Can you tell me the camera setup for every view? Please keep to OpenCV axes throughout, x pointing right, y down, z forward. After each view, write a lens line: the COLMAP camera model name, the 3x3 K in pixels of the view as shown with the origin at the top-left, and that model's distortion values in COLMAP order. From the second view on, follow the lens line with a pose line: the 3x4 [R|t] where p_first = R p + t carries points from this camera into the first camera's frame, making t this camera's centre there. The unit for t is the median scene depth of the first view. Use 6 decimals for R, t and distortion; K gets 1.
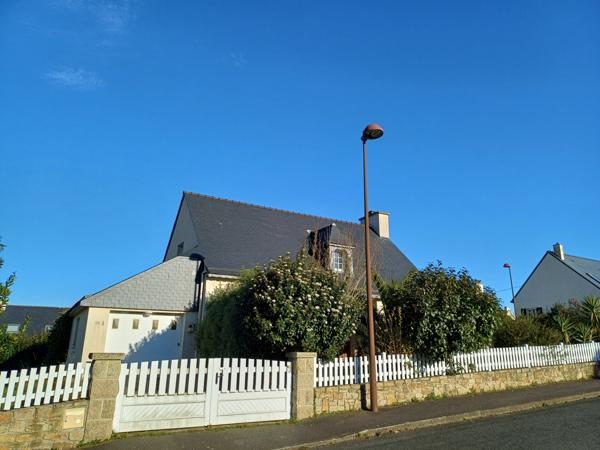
lens RADIAL K [[420.4, 0, 300.0], [0, 420.4, 225.0], [0, 0, 1]] dist [0.078921, -0.071421]
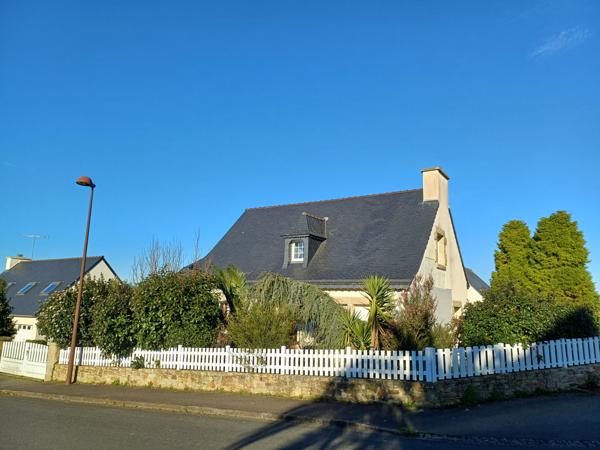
lens RADIAL K [[405.4, 0, 300.0], [0, 405.4, 225.0], [0, 0, 1]] dist [-0.057171, 0.052397]
pose [[0.542600, -0.184587, -0.819459, 1.499202], [0.217404, 0.973176, -0.075260, 0.150407], [0.811370, -0.137317, 0.568175, 0.777020]]
